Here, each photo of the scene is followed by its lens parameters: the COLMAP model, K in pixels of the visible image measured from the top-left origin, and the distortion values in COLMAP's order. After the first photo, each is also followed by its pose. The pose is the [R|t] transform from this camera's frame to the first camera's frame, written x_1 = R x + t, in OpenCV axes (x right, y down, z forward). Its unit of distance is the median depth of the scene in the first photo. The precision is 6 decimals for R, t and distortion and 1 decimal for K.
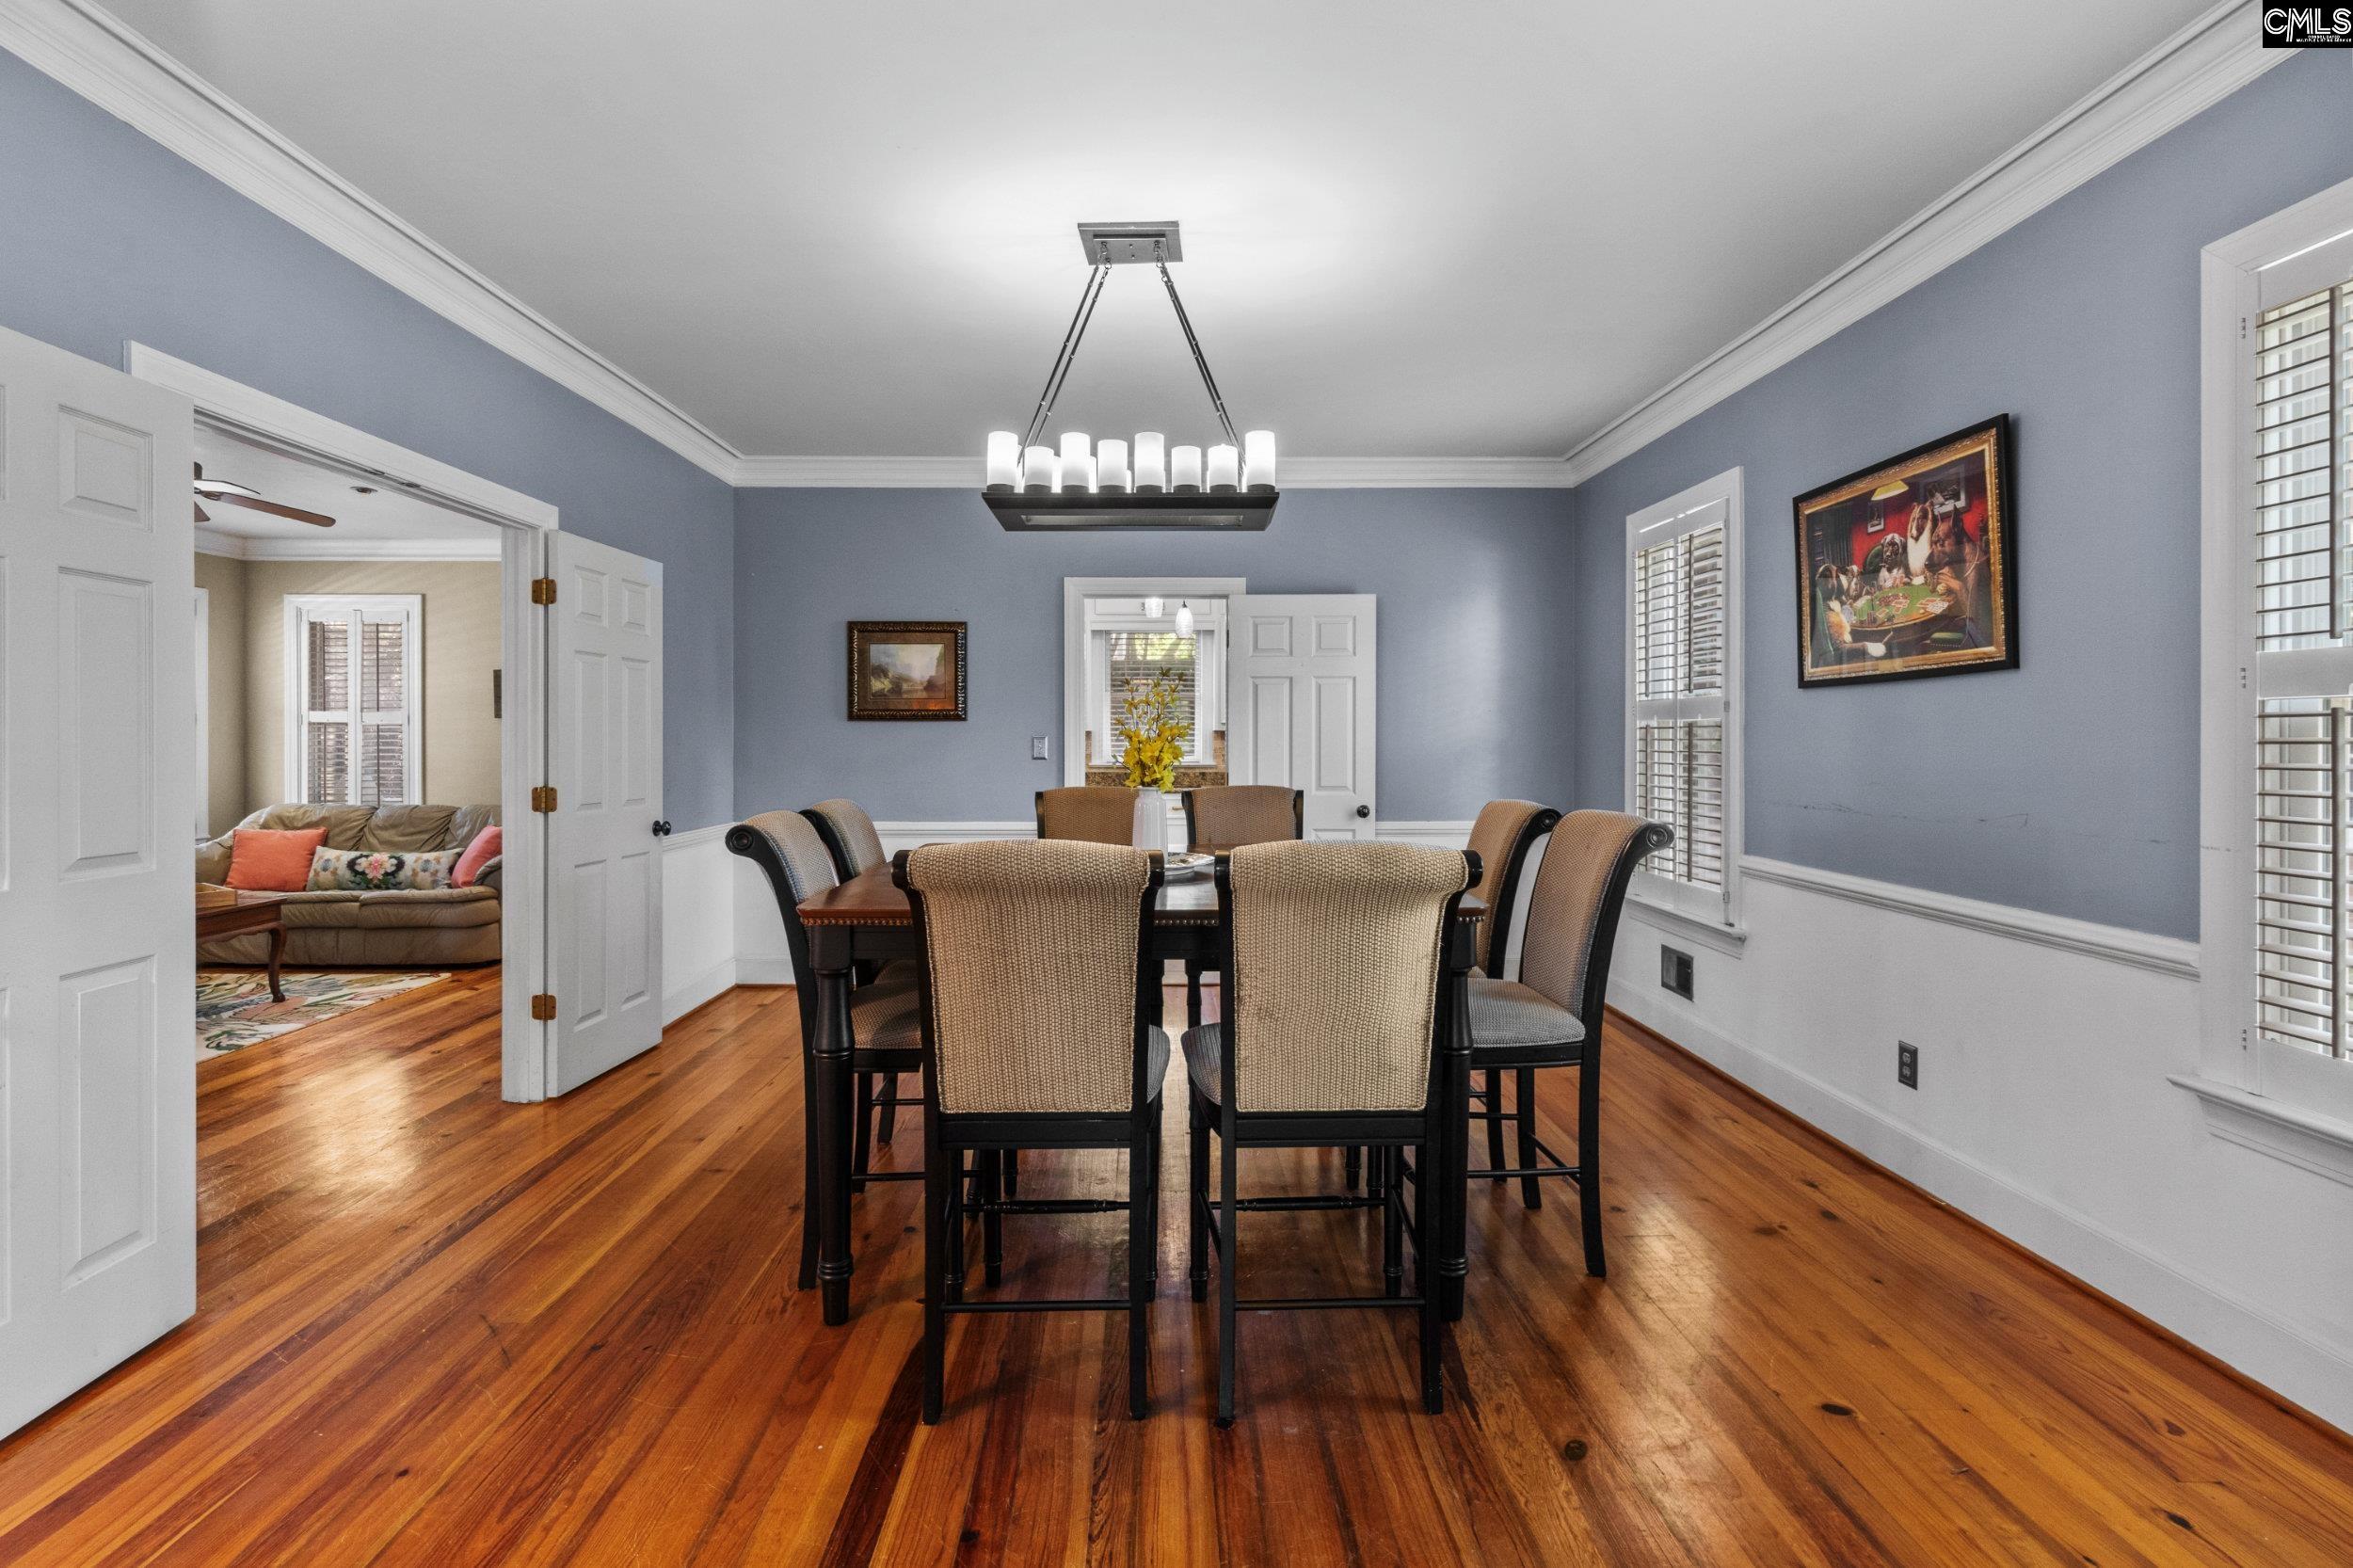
lens RADIAL K [[1139.7, 0, 1181.6], [0, 1139.7, 733.9], [0, 0, 1]] dist [-0.002230, 0.002878]
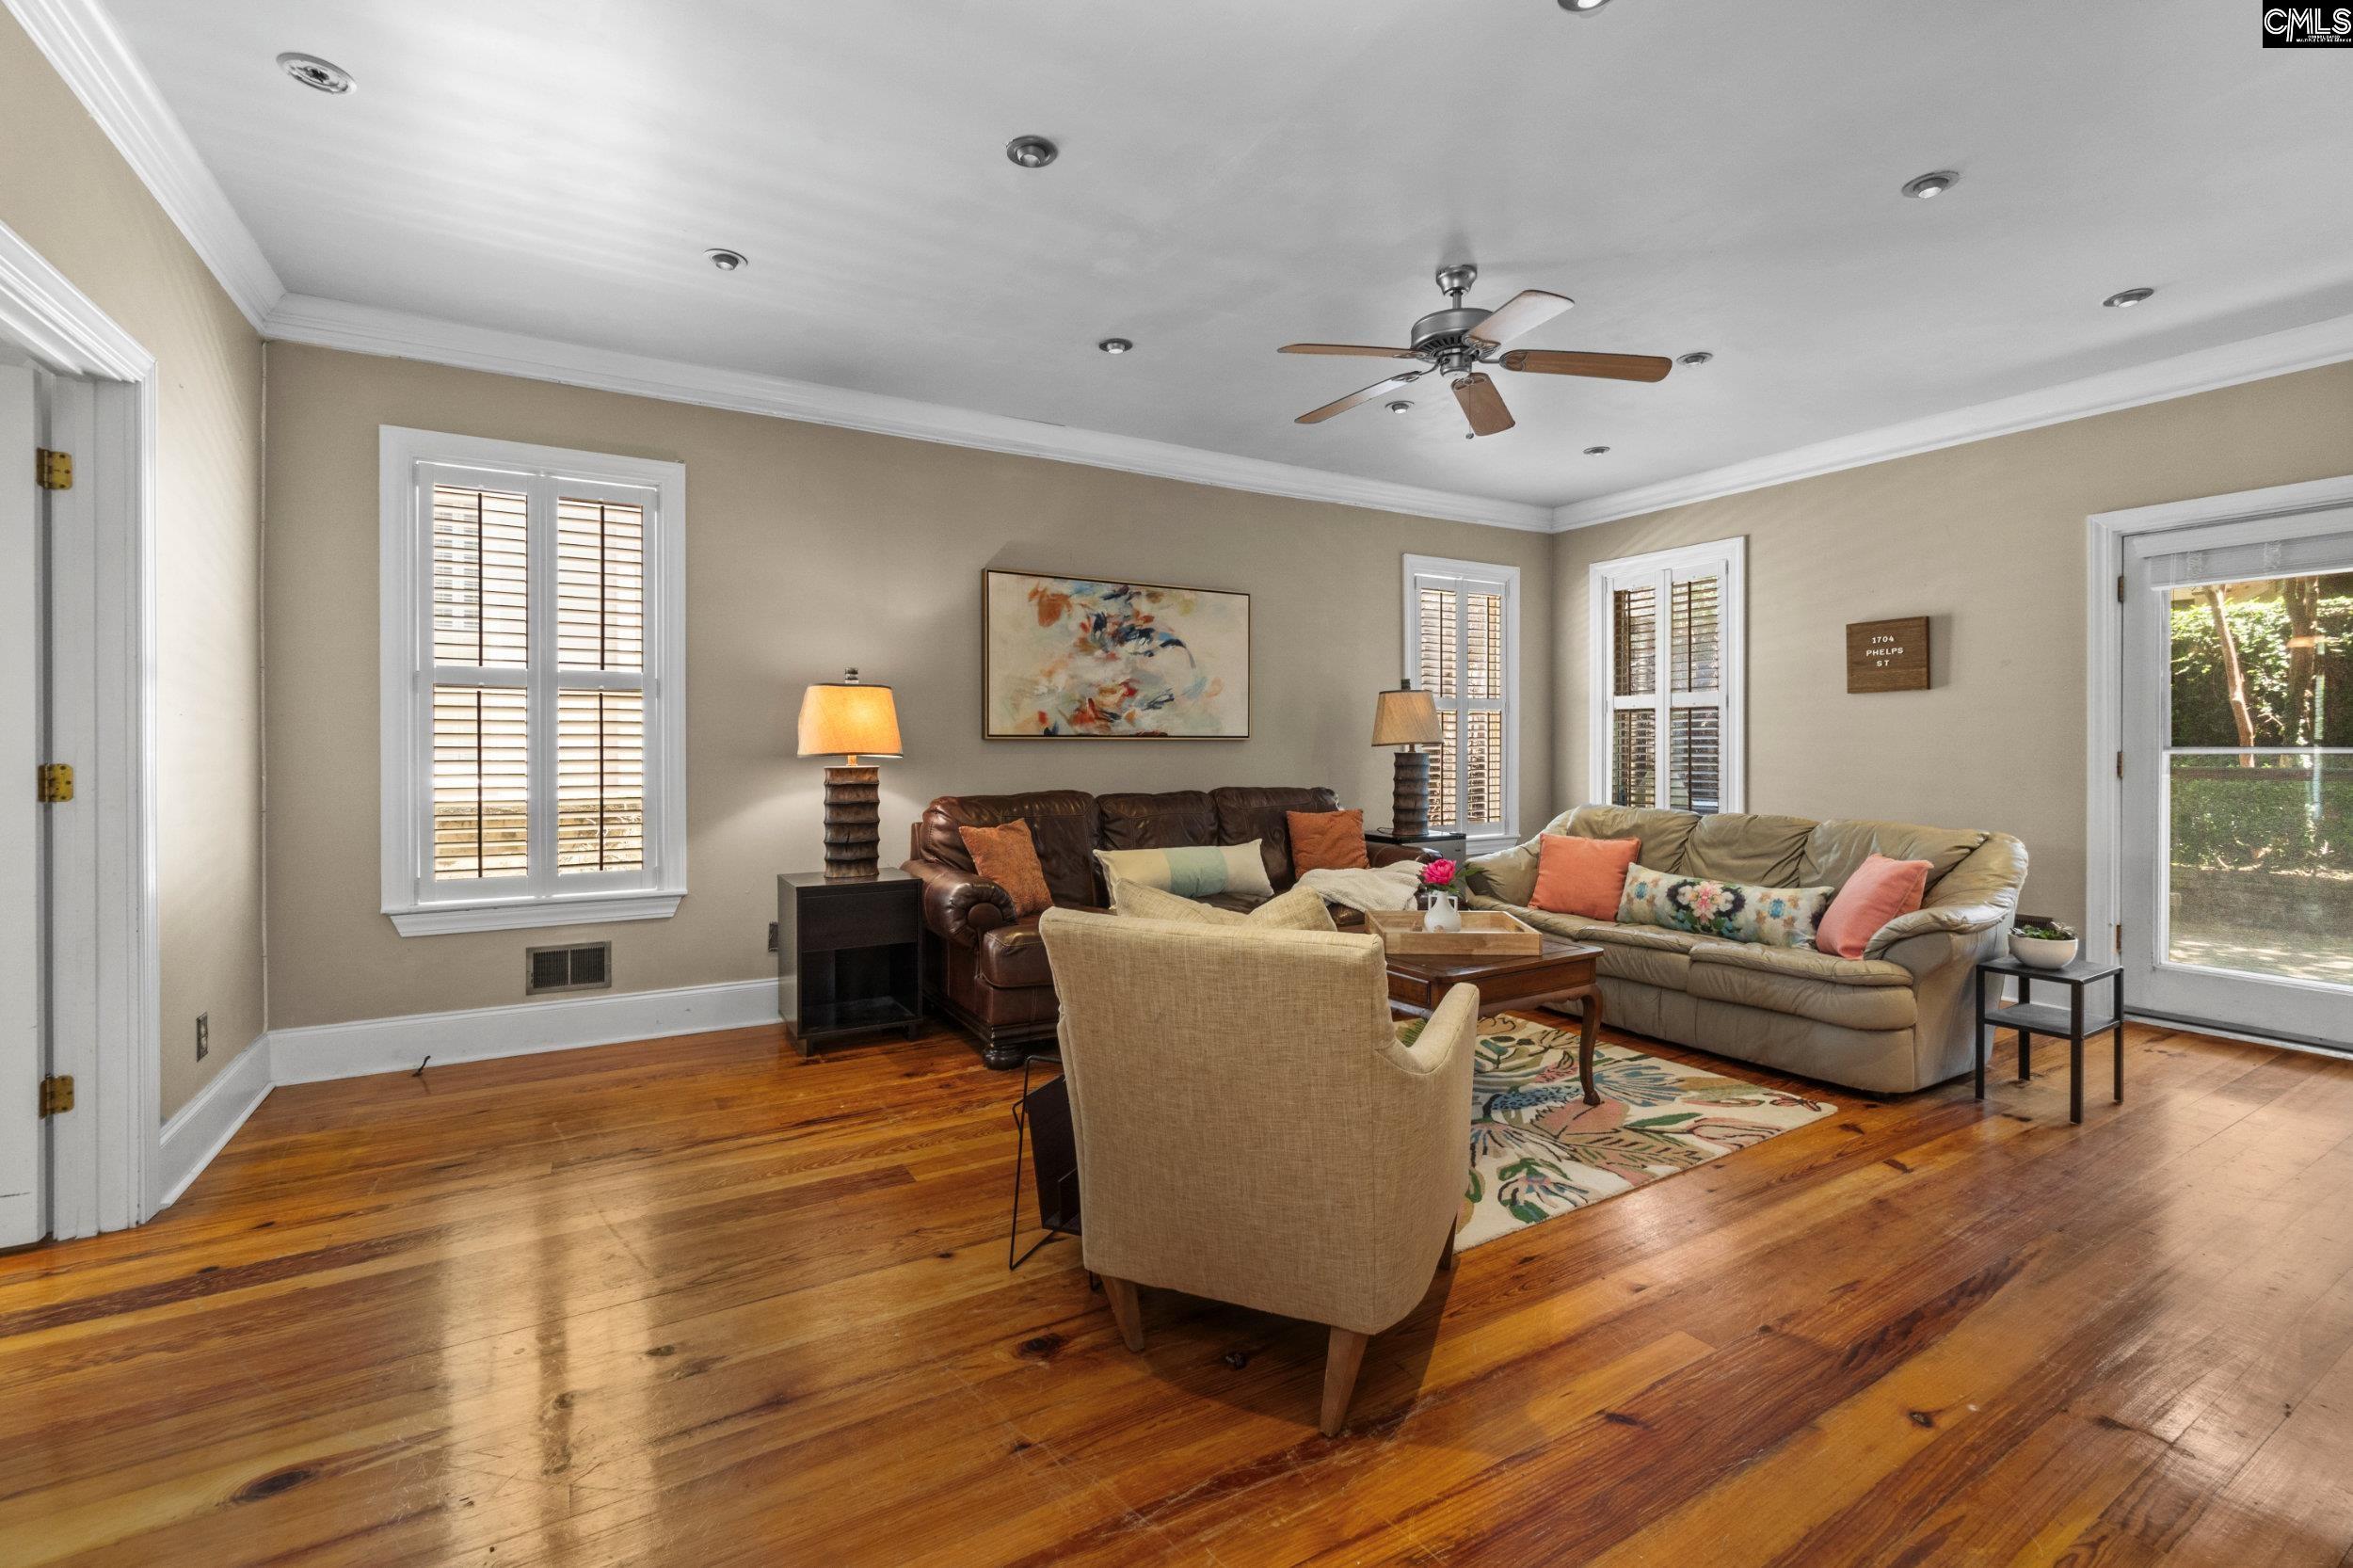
lens RADIAL K [[1013.9, 0, 1160.8], [0, 1013.9, 766.8], [0, 0, 1]] dist [-0.004771, 0.000749]
pose [[0.491522, 0.014597, -0.870743, -0.328756], [0.004954, 0.999796, 0.019557, 0.019803], [0.870851, -0.013926, 0.491350, 0.400751]]
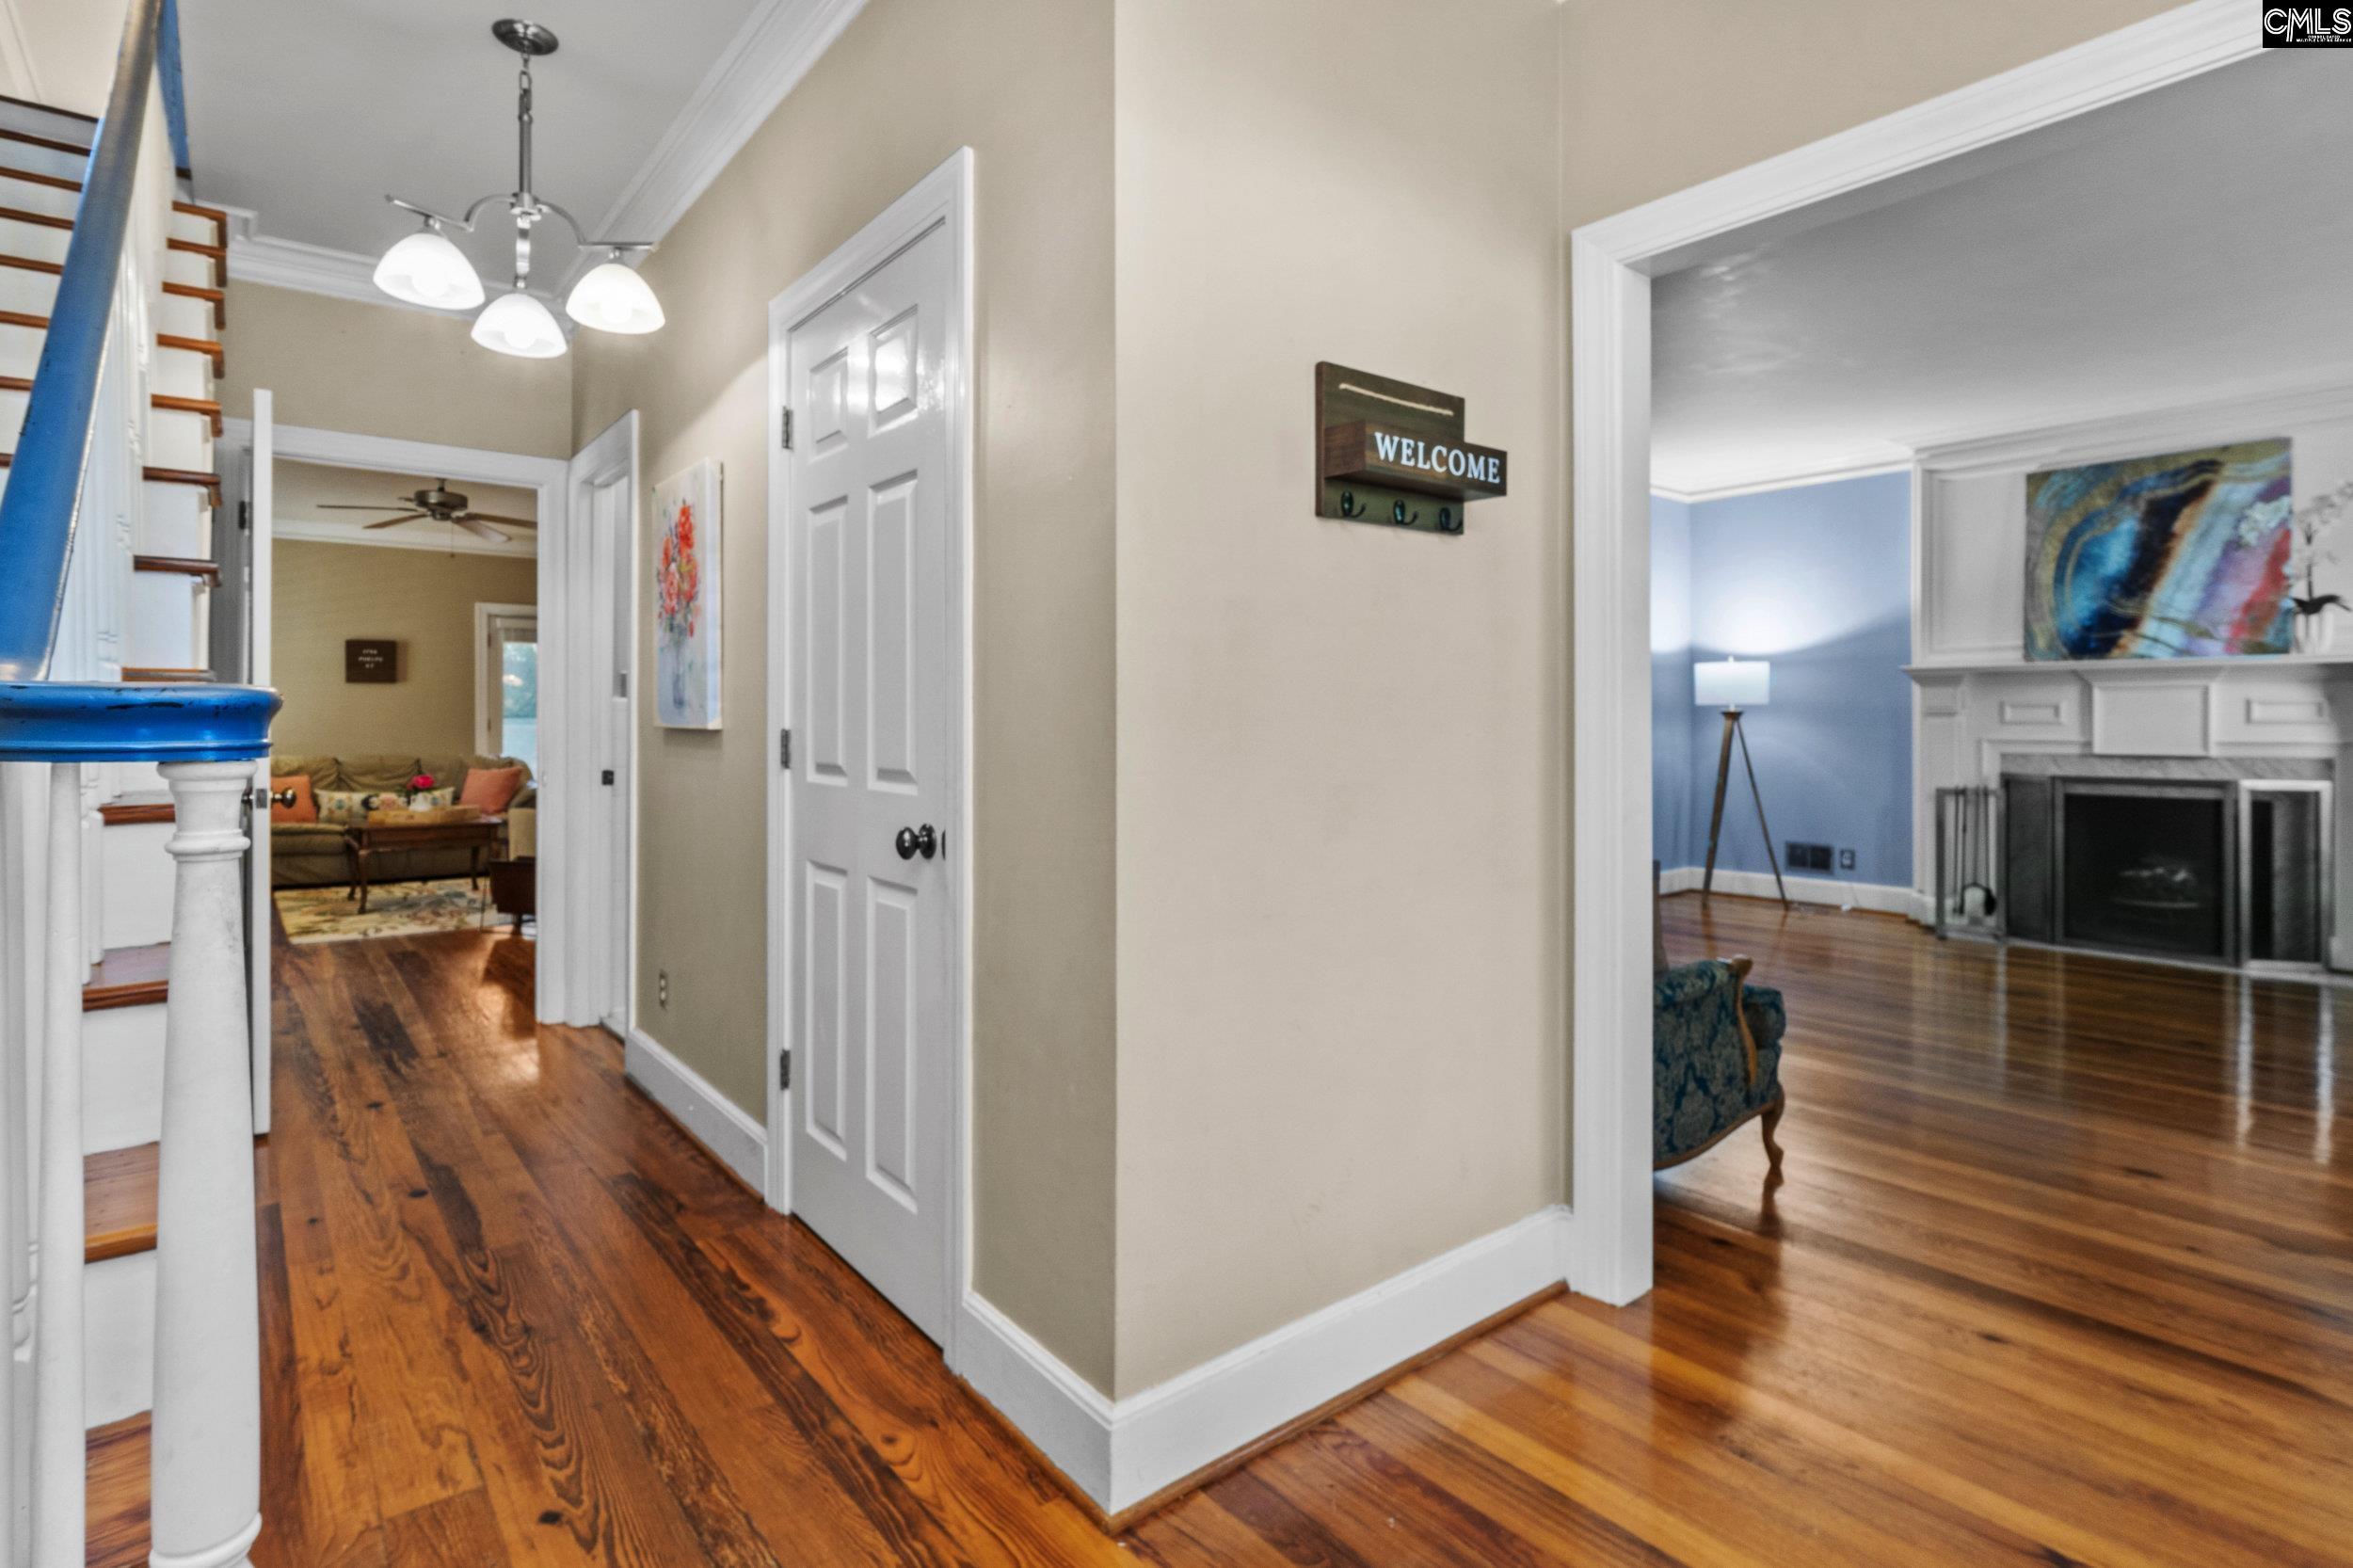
lens RADIAL K [[1139.7, 0, 1180.1], [0, 1139.7, 722.4], [0, 0, 1]] dist [-0.002230, 0.002878]
pose [[0.787728, -0.004096, 0.616009, -0.791496], [-0.003374, 0.999934, 0.010963, 0.012165], [-0.616013, -0.010714, 0.787663, -0.502754]]
